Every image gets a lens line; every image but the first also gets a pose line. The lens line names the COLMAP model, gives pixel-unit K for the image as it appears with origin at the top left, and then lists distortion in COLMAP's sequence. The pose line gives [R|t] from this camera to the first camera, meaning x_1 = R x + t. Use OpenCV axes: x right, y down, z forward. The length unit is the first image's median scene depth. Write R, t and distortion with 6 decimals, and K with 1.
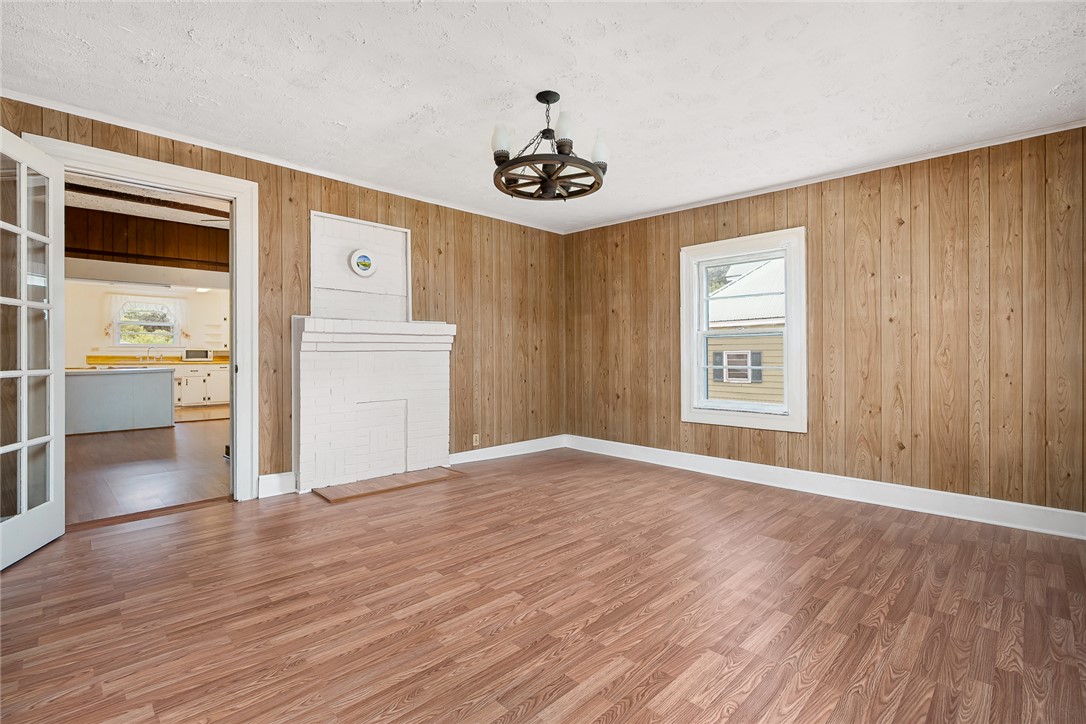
lens RADIAL K [[499.3, 0, 540.0], [0, 499.3, 352.1], [0, 0, 1]] dist [-0.014830, -0.000331]
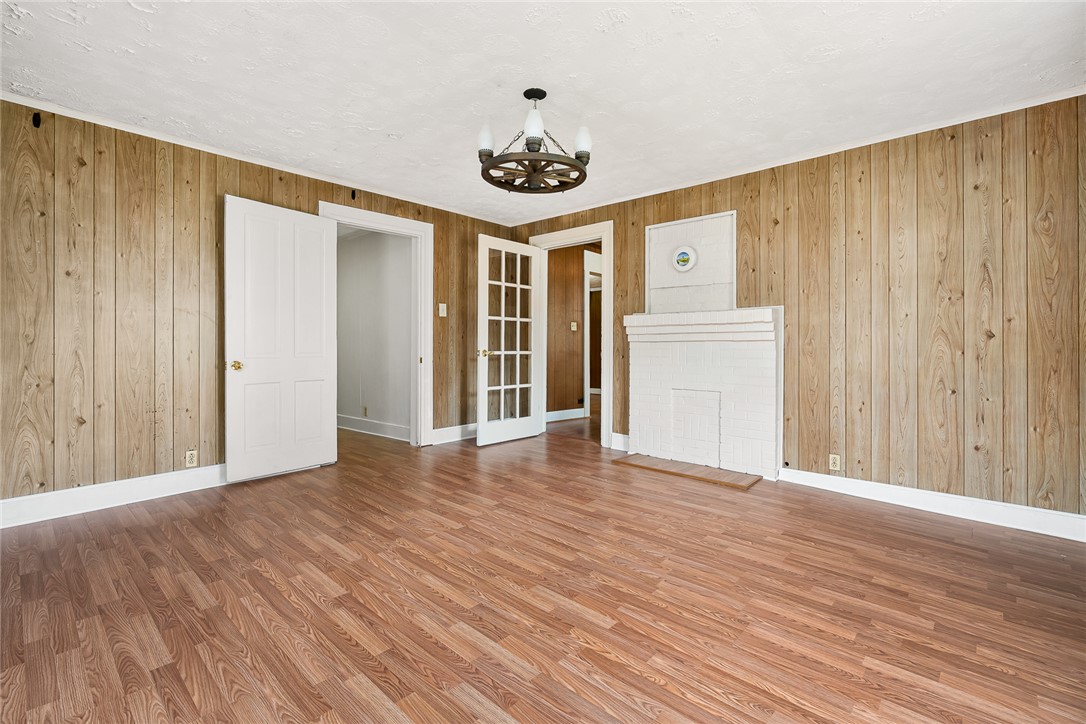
lens RADIAL K [[499.3, 0, 540.0], [0, 499.3, 352.1], [0, 0, 1]] dist [-0.014830, -0.000331]
pose [[0.025566, 0.013641, -0.999580, 0.928689], [-0.002424, 0.999905, 0.013584, 0.008635], [0.999670, 0.002075, 0.025597, 0.869256]]
